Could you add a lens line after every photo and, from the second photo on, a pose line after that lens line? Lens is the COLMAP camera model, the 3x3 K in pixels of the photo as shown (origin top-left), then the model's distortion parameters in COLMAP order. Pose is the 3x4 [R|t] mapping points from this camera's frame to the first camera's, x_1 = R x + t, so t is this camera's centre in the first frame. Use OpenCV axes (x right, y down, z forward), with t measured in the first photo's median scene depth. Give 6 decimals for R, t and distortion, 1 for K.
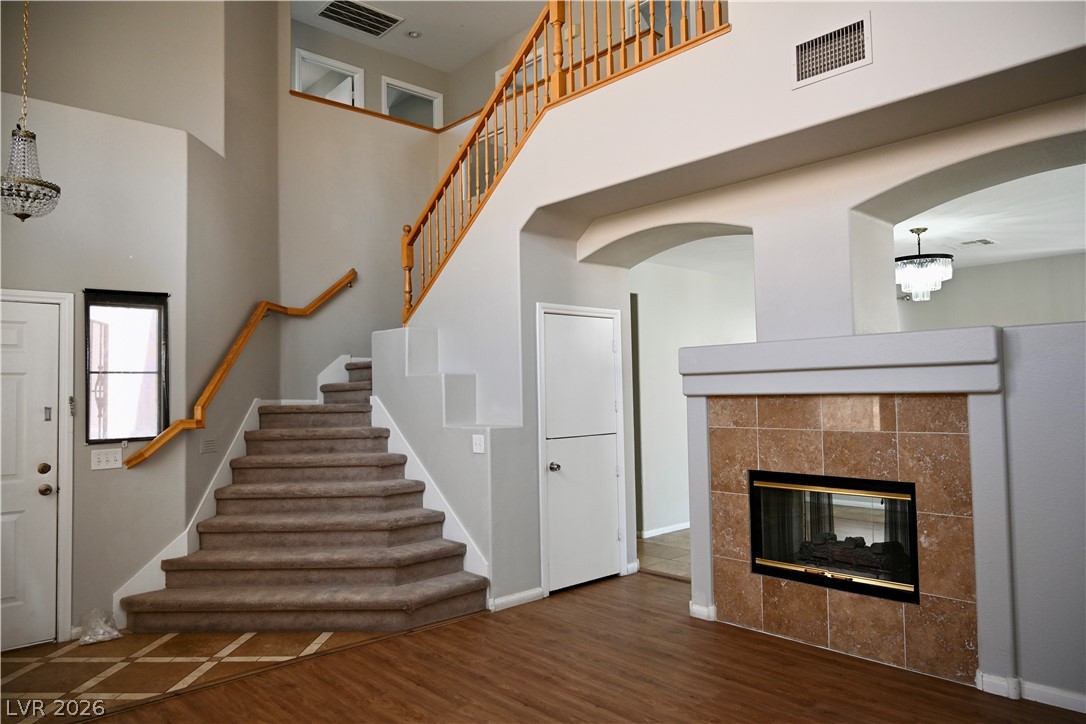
lens RADIAL K [[726.8, 0, 540.1], [0, 726.8, 362.3], [0, 0, 1]] dist [-0.005666, 0.001027]
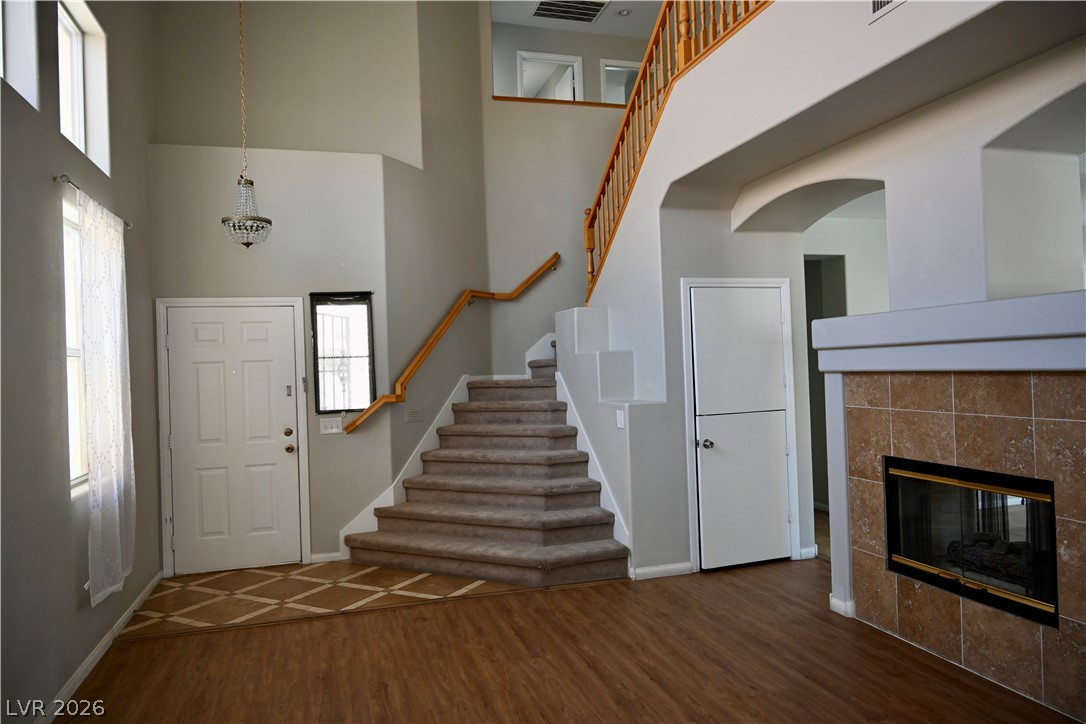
lens RADIAL K [[726.8, 0, 533.9], [0, 726.8, 361.8], [0, 0, 1]] dist [-0.005666, 0.001027]
pose [[0.897502, -0.015039, -0.440754, 0.297731], [0.035741, 0.998611, 0.038706, -0.016073], [0.439560, -0.050492, 0.896793, 0.020660]]
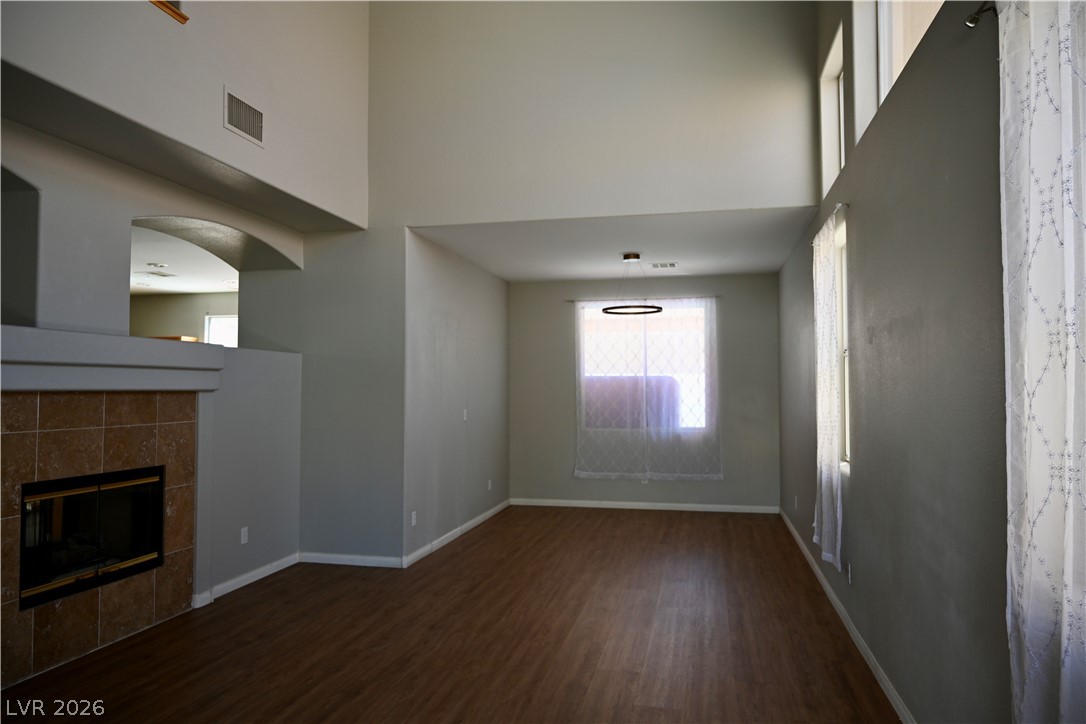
lens RADIAL K [[726.8, 0, 549.9], [0, 726.8, 364.3], [0, 0, 1]] dist [-0.005666, 0.001027]
pose [[-0.581604, 0.048993, 0.811996, -0.715822], [-0.019619, 0.997050, -0.074211, 0.063970], [-0.813236, -0.059092, -0.578927, 1.000077]]
